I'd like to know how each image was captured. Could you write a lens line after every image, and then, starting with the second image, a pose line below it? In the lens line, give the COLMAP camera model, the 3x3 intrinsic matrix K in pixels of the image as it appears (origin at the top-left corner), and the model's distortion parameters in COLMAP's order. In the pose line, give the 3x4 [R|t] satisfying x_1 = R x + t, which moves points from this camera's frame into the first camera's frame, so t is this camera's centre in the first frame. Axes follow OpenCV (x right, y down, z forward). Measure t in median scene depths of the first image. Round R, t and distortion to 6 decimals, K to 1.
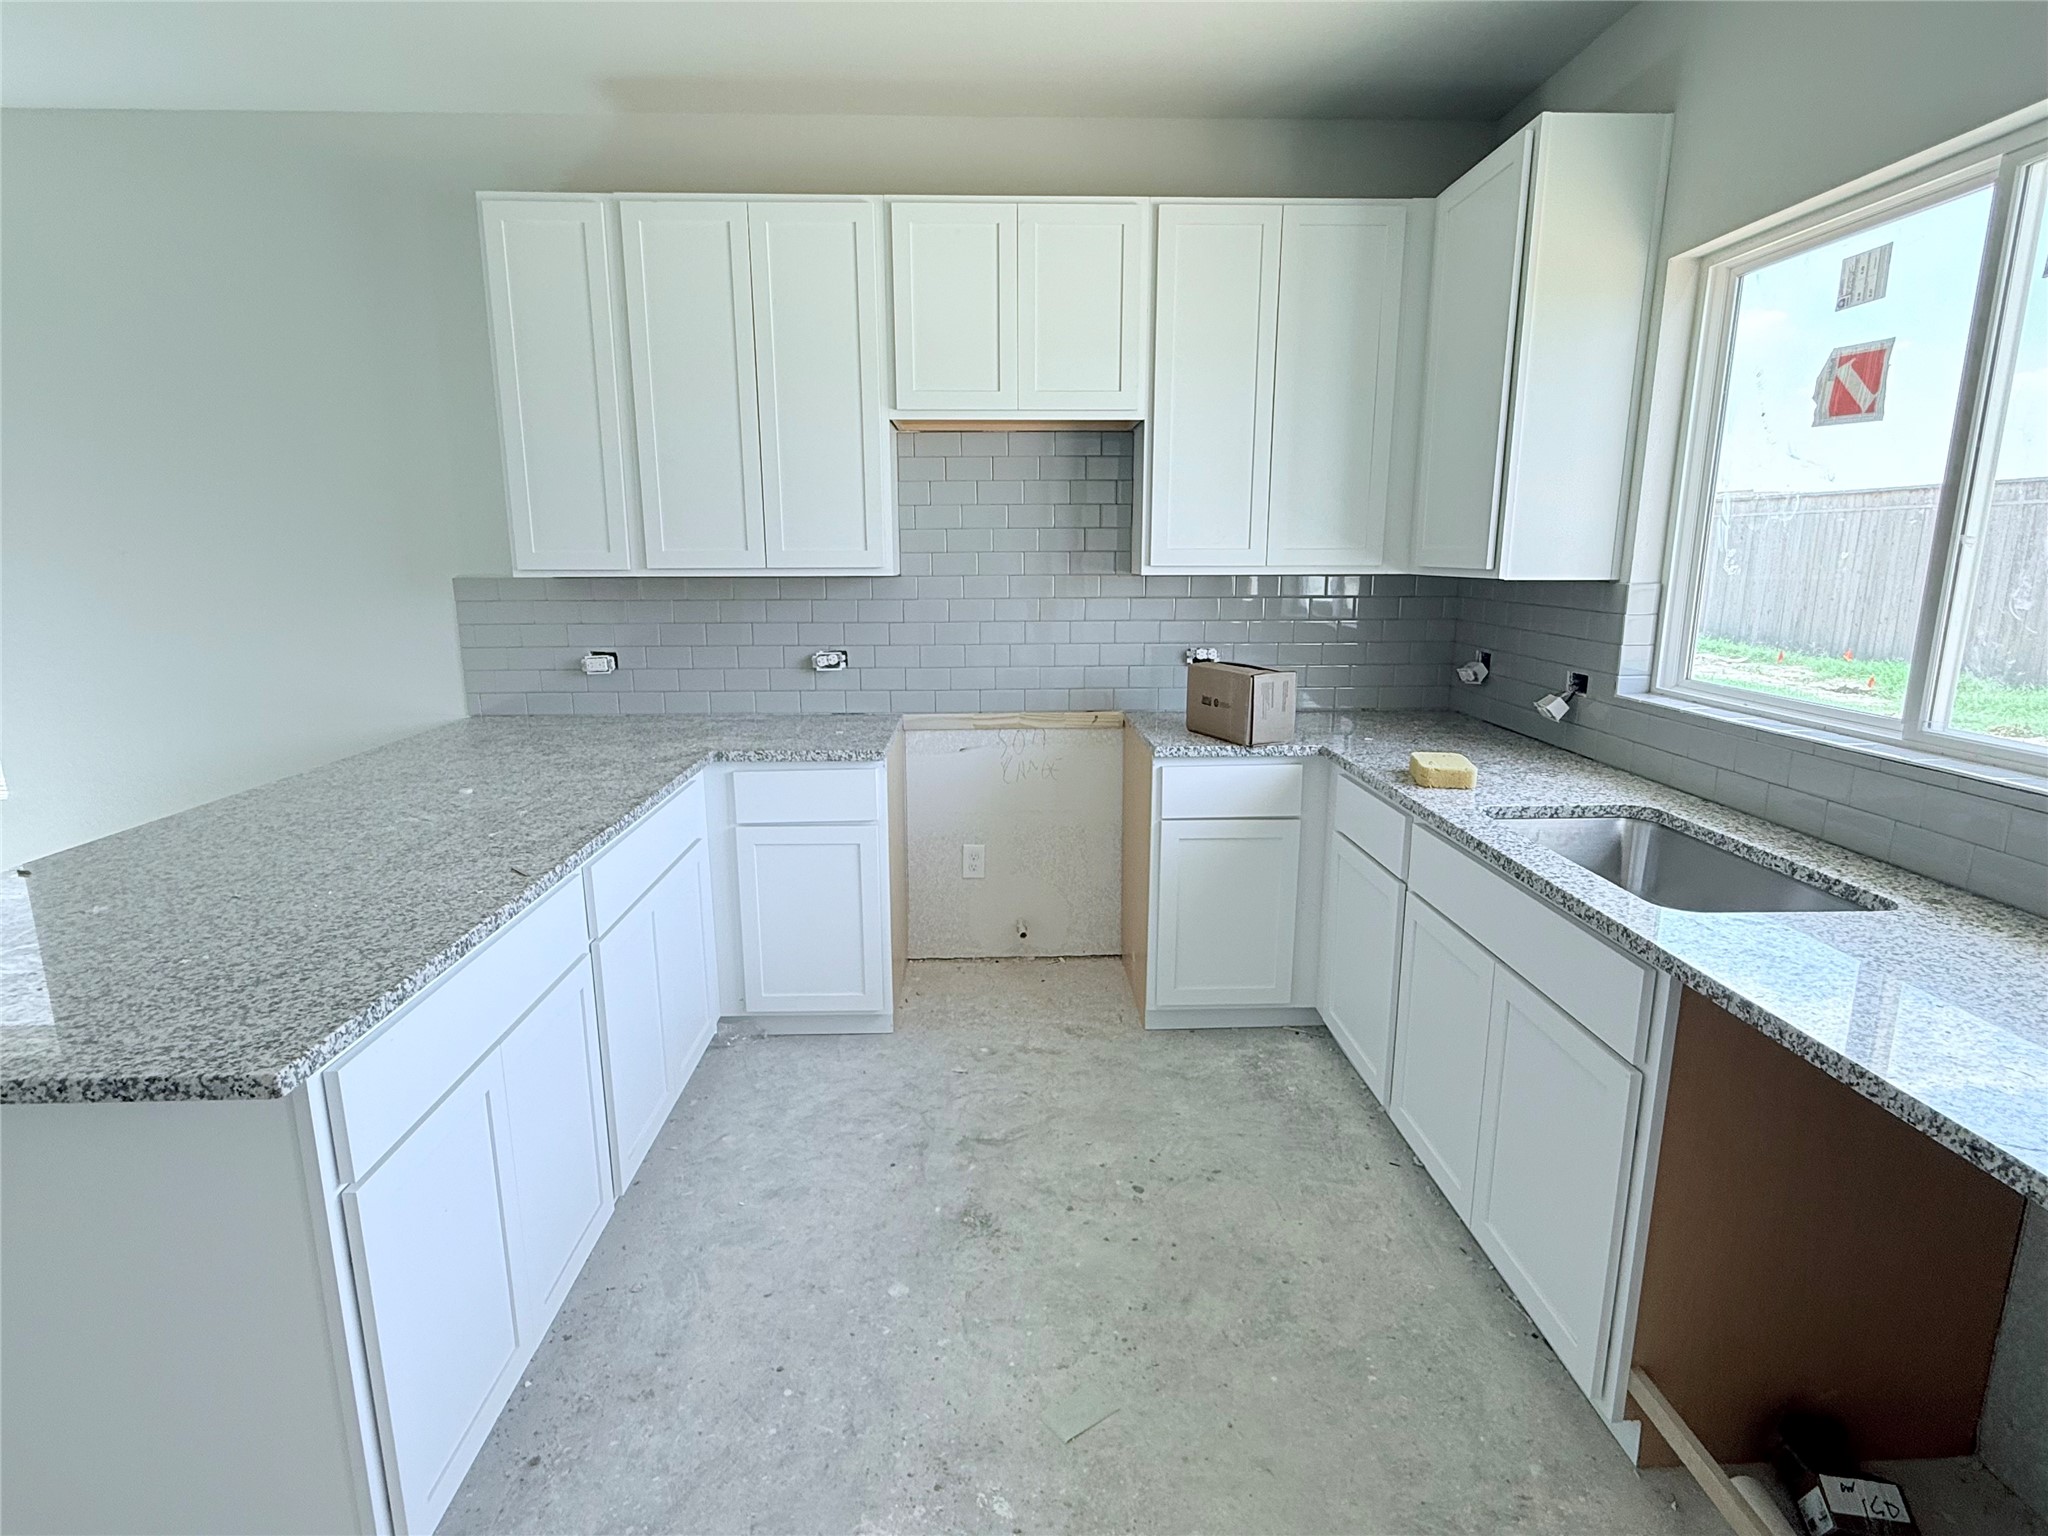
lens RADIAL K [[1038.2, 0, 1024.0], [0, 1038.2, 768.0], [0, 0, 1]] dist [-0.002032, 0.000679]
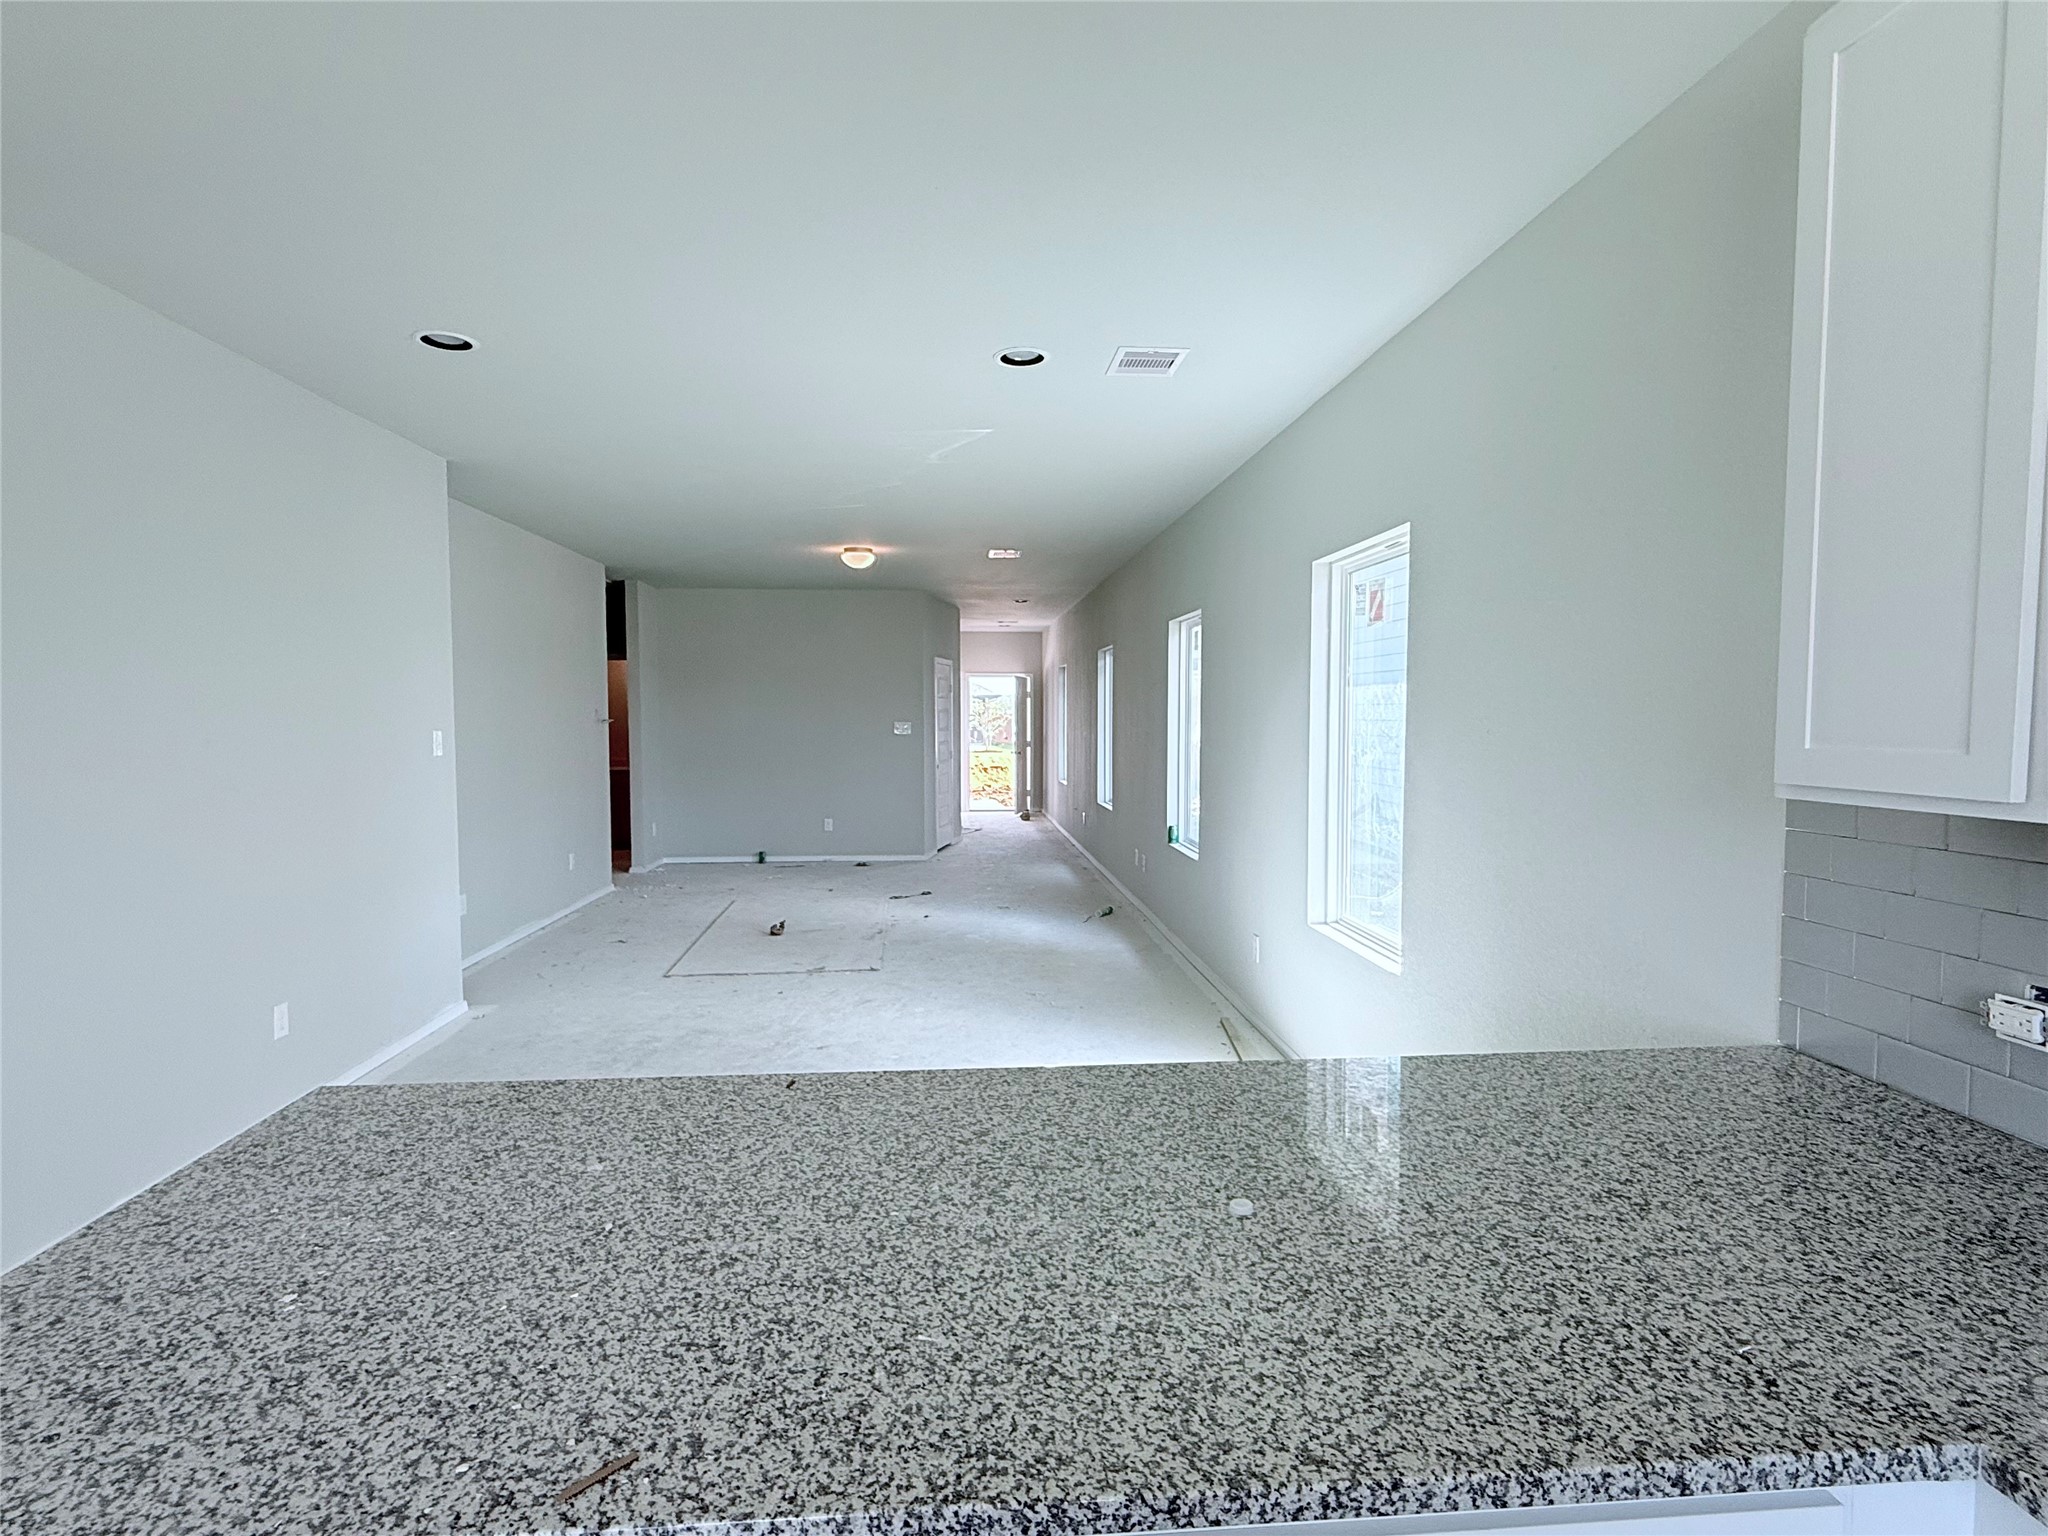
lens RADIAL K [[1038.2, 0, 1024.0], [0, 1038.2, 768.0], [0, 0, 1]] dist [-0.002032, 0.000679]
pose [[0.042175, 0.055723, -0.997555, -0.029687], [-0.204381, 0.977811, 0.045979, -0.159998], [0.977982, 0.201942, 0.052628, 0.680062]]
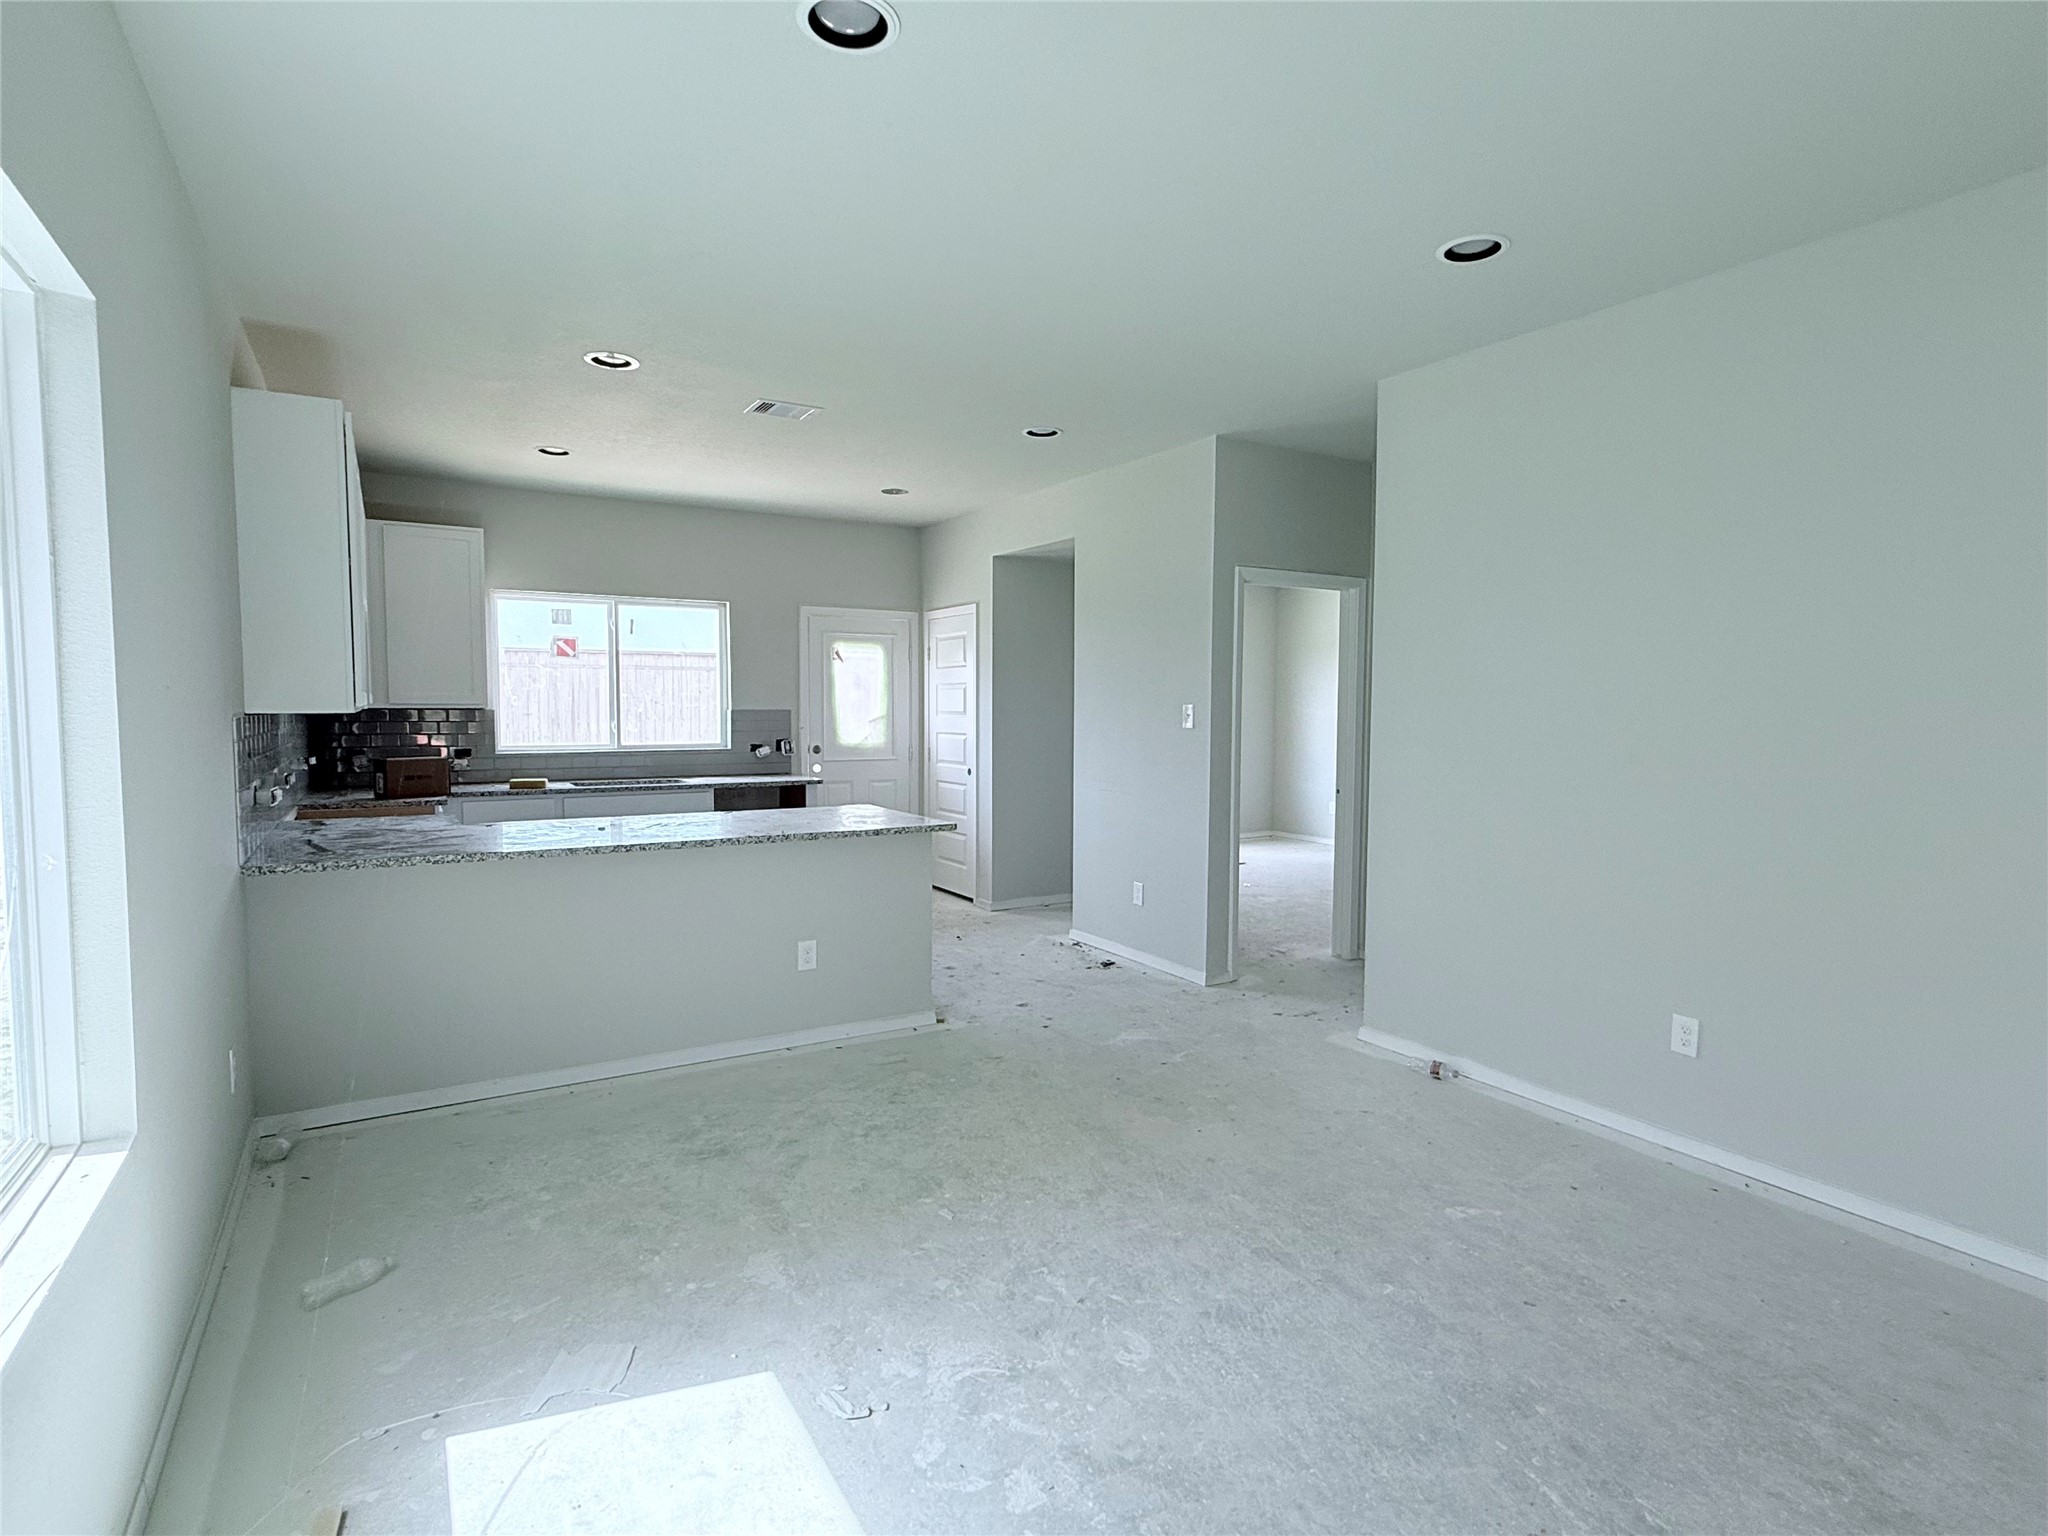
lens RADIAL K [[1038.2, 0, 1024.0], [0, 1038.2, 768.0], [0, 0, 1]] dist [-0.002032, 0.000679]
pose [[-0.490268, -0.053128, 0.869951, -1.993738], [0.174431, 0.971966, 0.157660, -0.188292], [-0.853938, 0.229042, -0.467257, 0.985220]]
